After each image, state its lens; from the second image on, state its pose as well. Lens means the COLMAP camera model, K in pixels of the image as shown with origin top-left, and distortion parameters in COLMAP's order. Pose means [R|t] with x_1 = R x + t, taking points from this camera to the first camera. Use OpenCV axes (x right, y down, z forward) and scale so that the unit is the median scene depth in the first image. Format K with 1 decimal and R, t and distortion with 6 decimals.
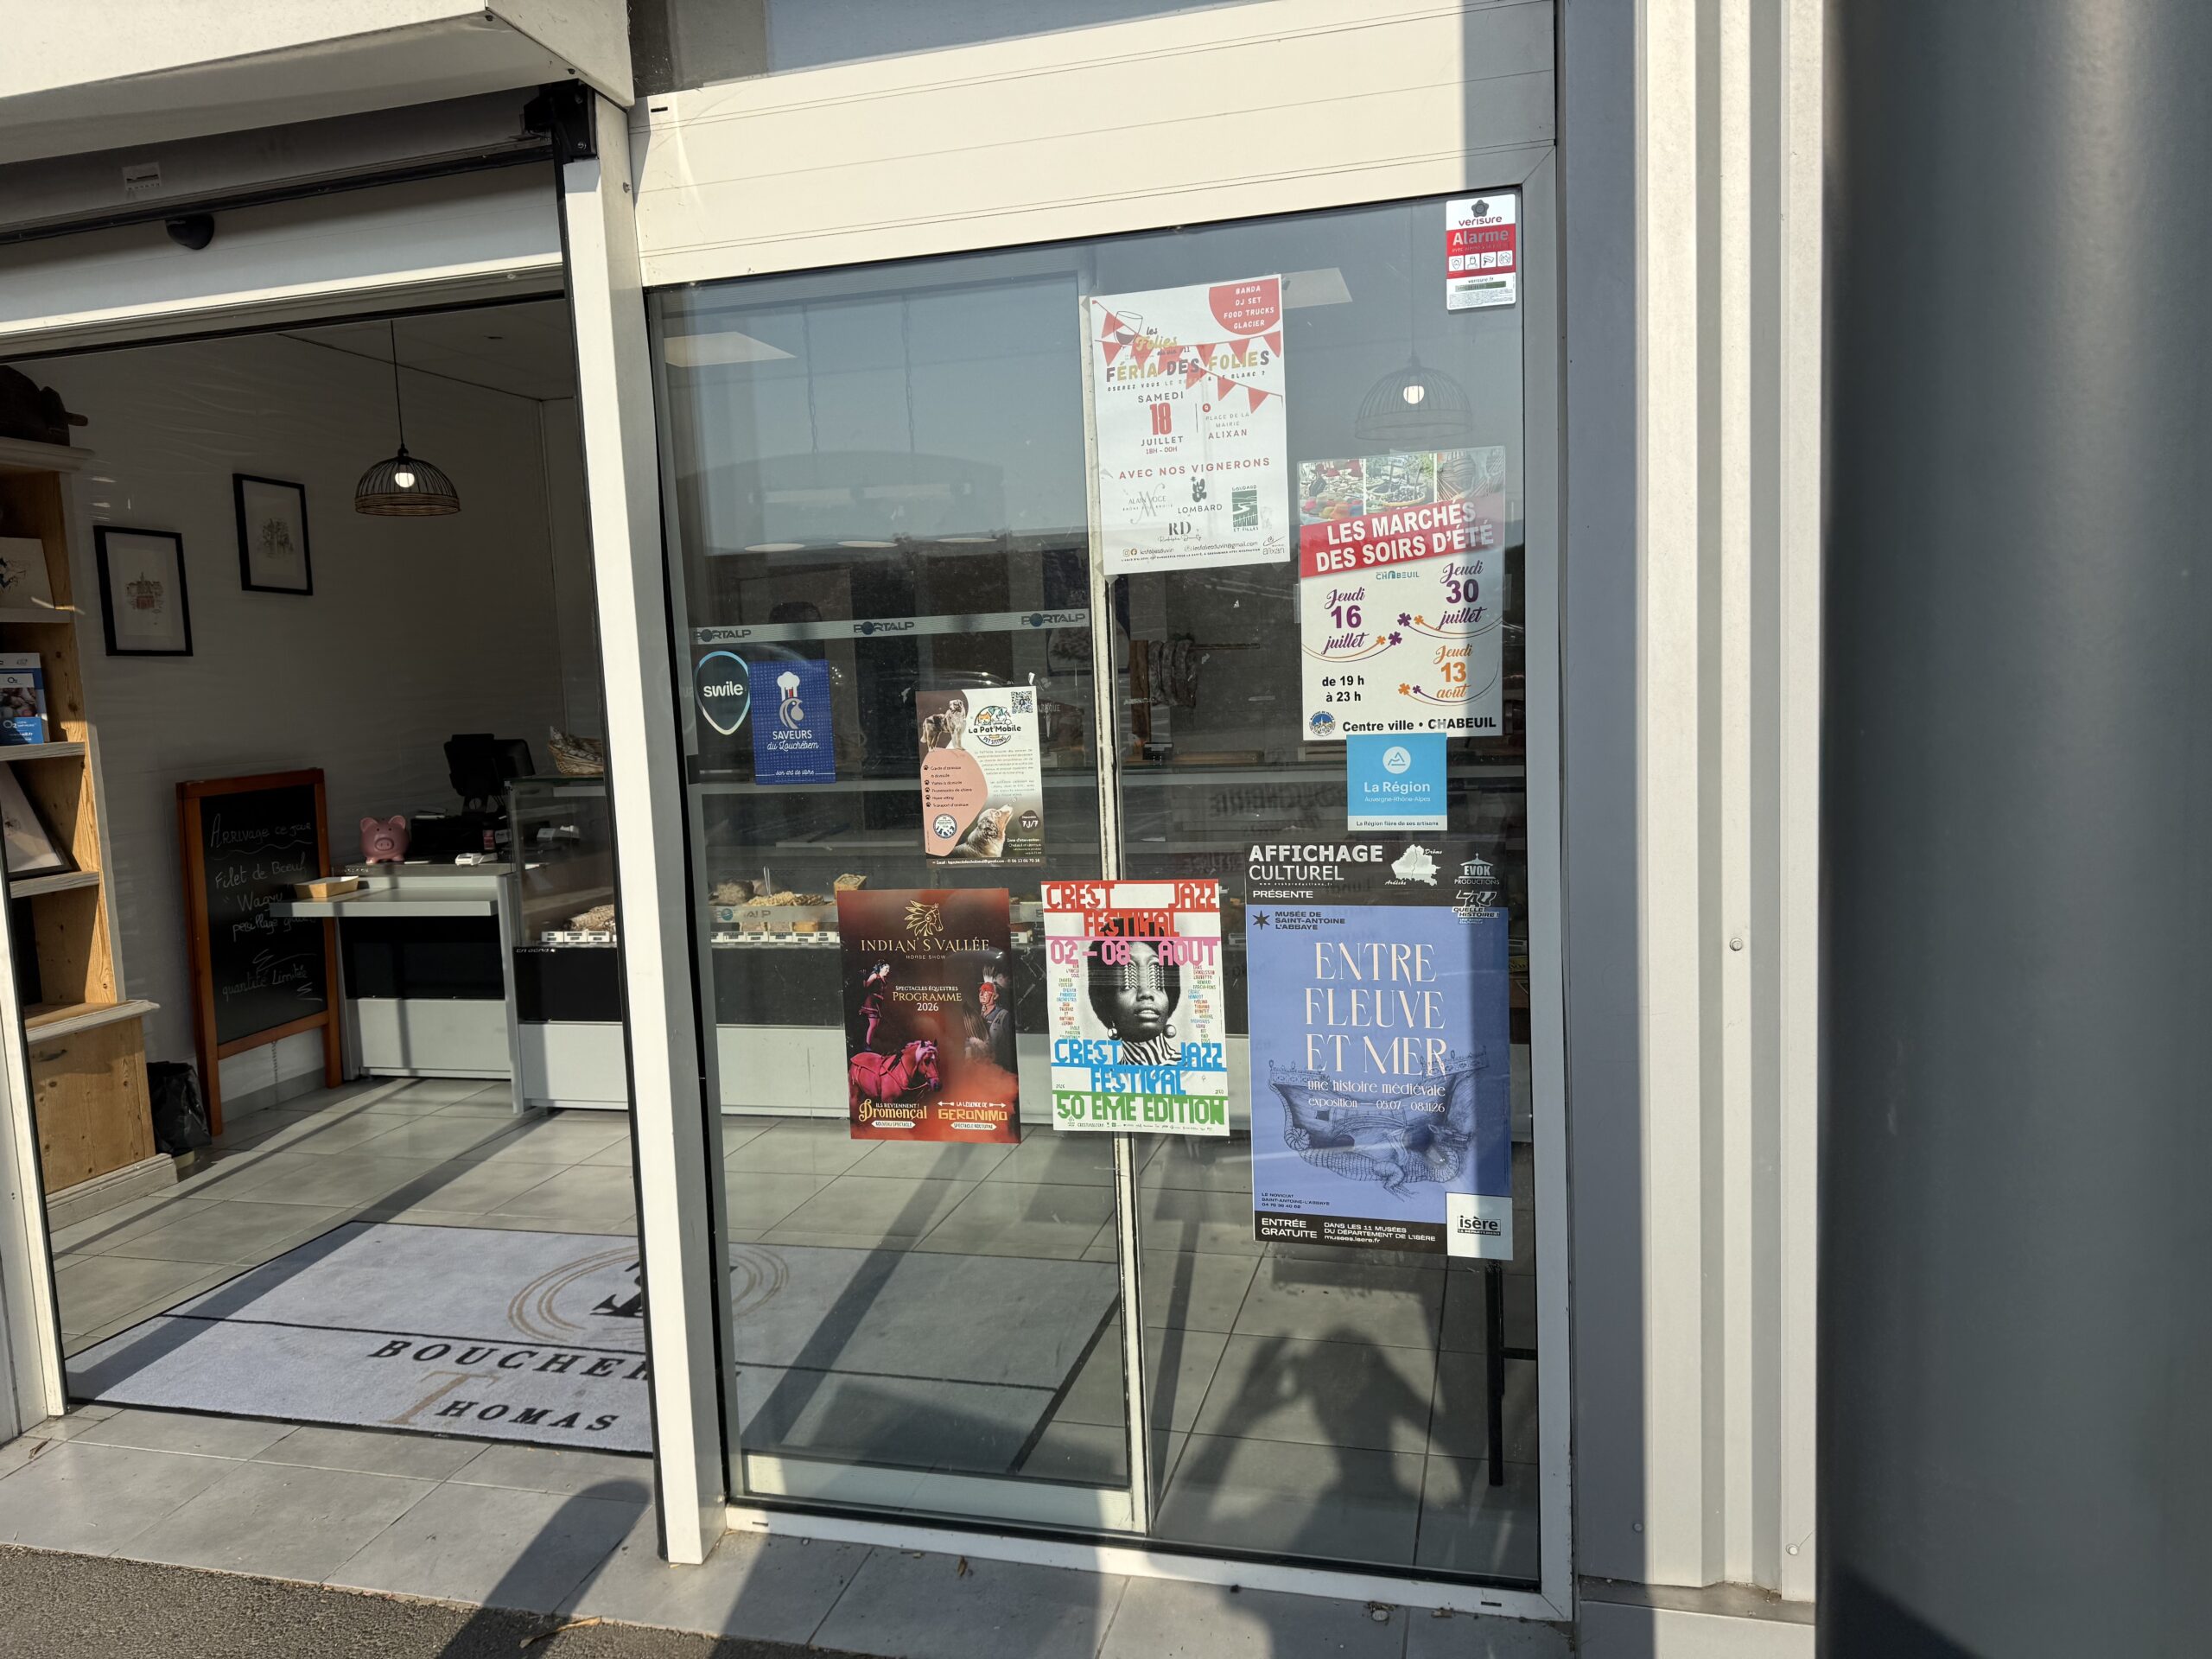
lens RADIAL K [[1530.0, 0, 1095.7], [0, 1530.0, 832.0], [0, 0, 1]] dist [0.086218, -0.122653]
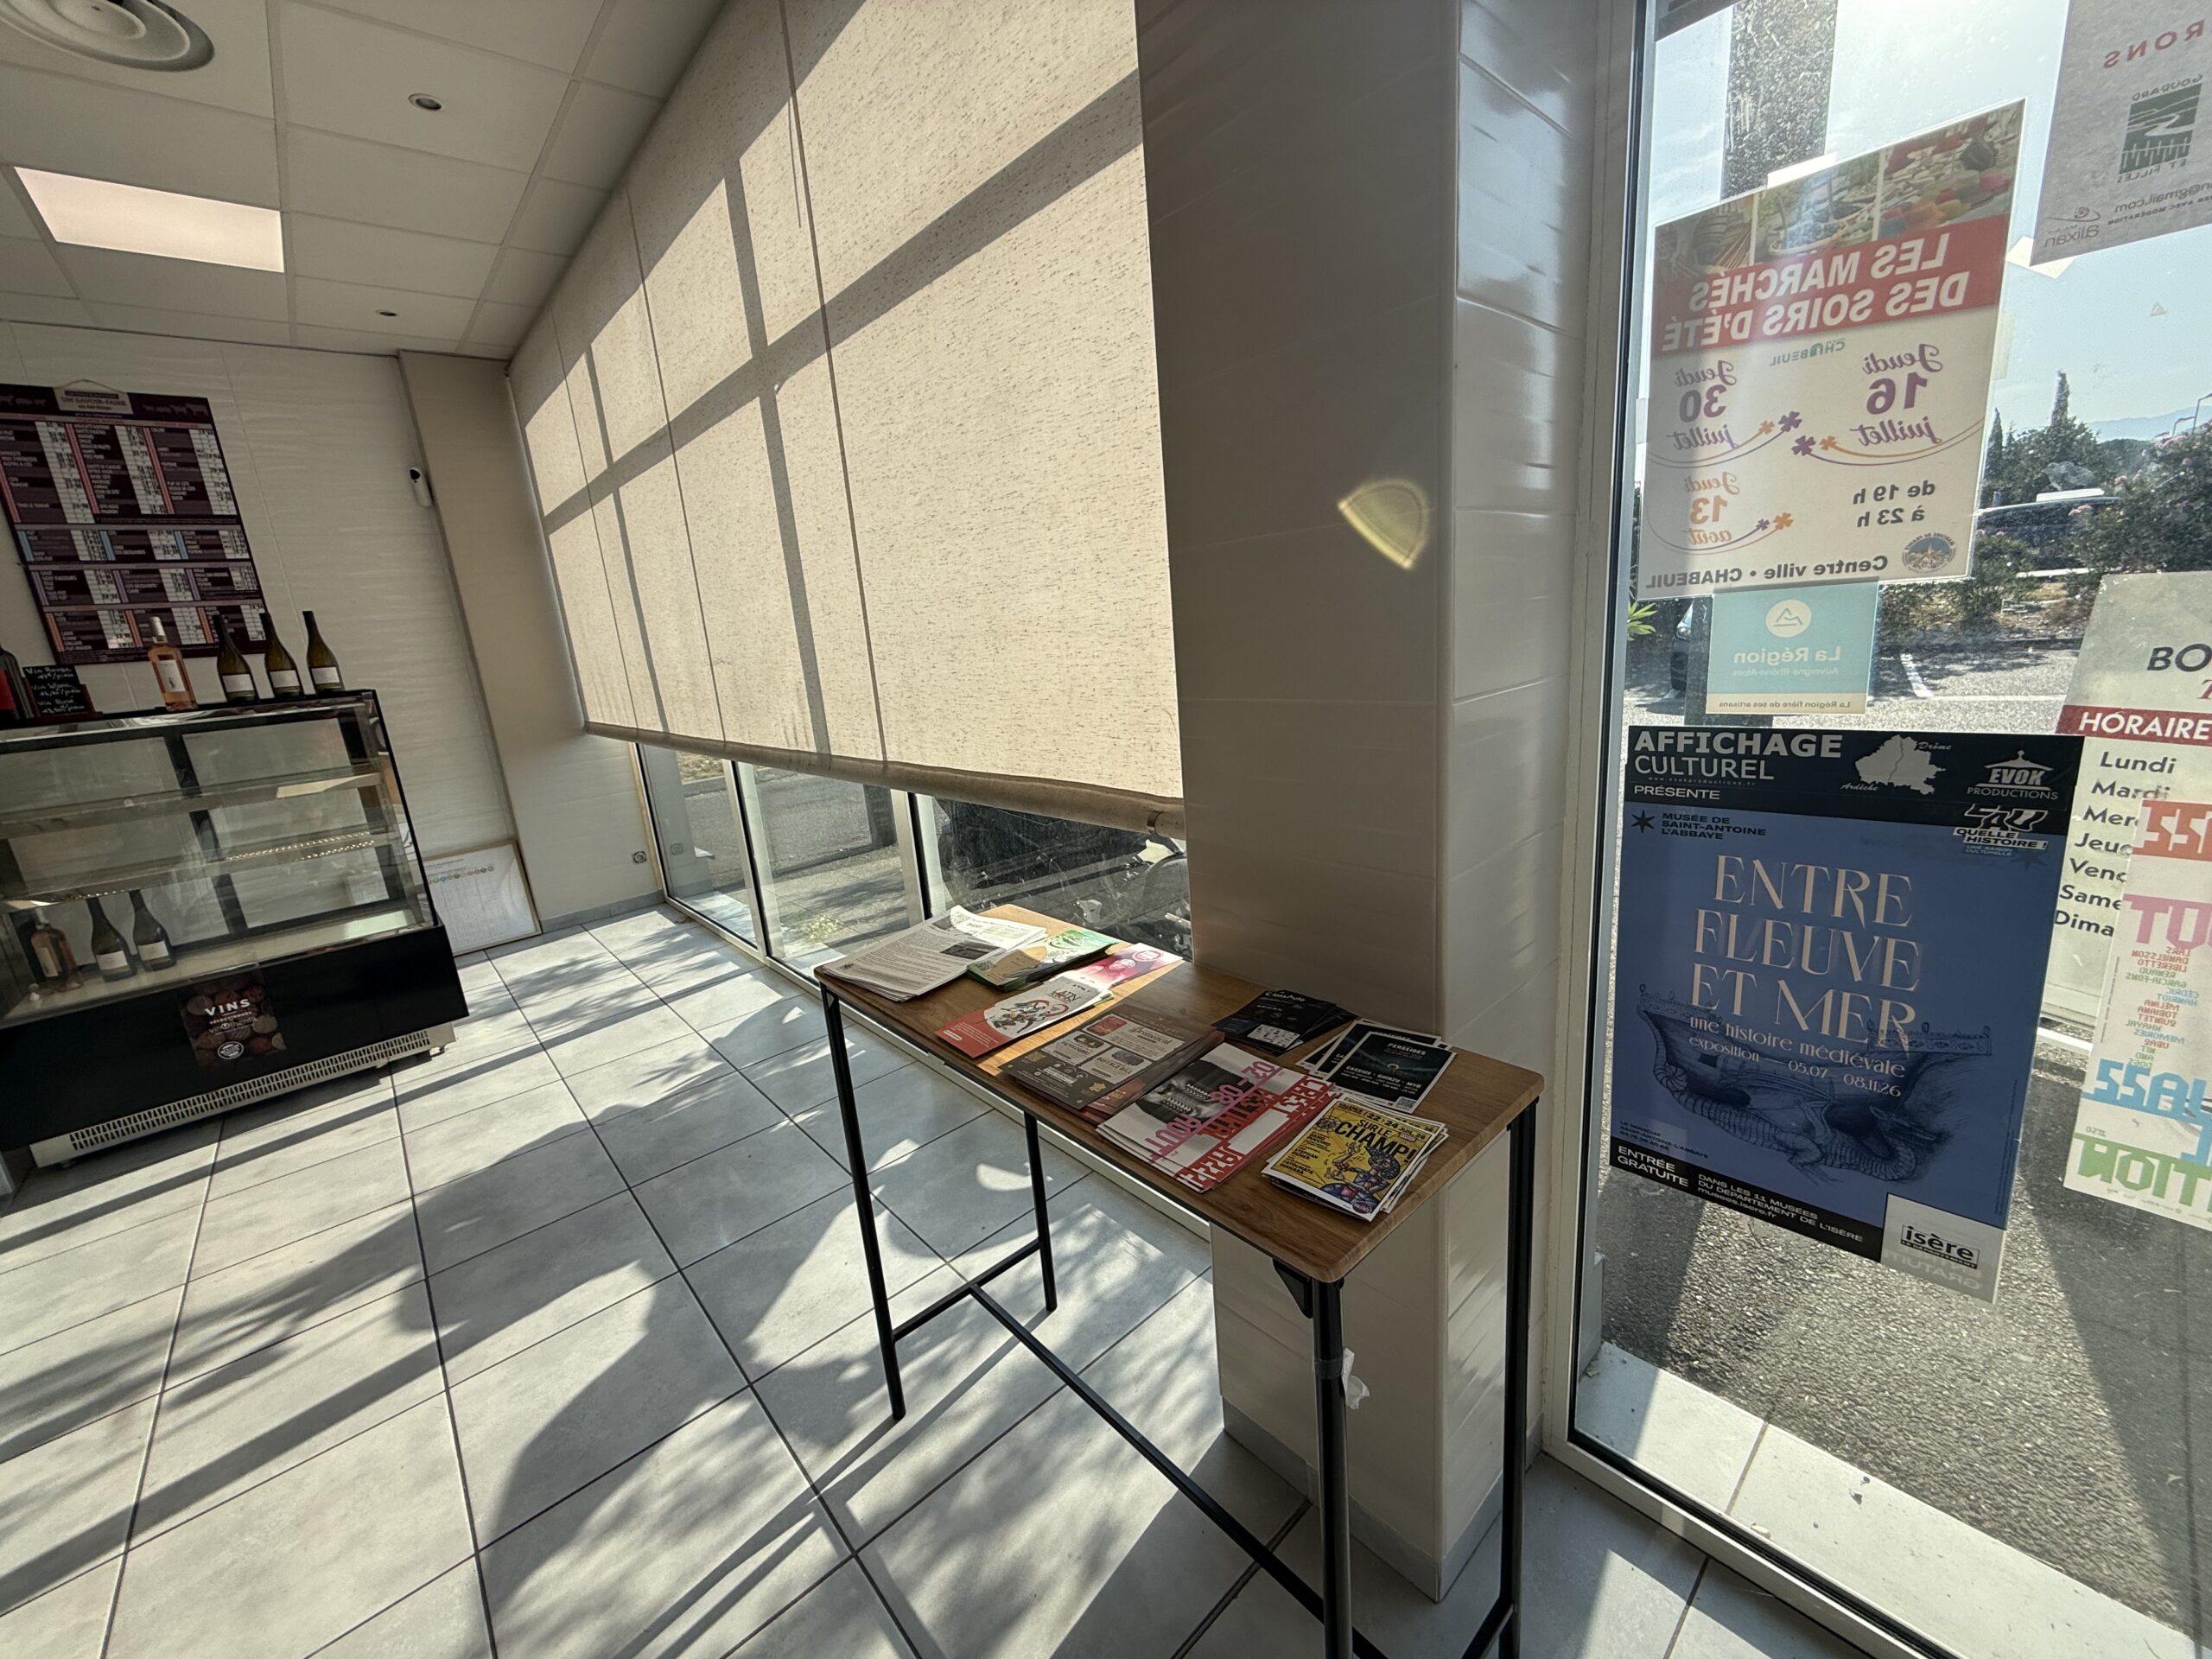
lens RADIAL K [[876.6, 0, 1098.5], [0, 876.6, 829.5], [0, 0, 1]] dist [-0.003100, -0.000275]
pose [[0.828000, 0.083596, -0.554462, 0.120947], [0.000958, 0.988612, 0.150484, -0.009291], [0.560727, -0.125132, 0.818491, 0.430012]]
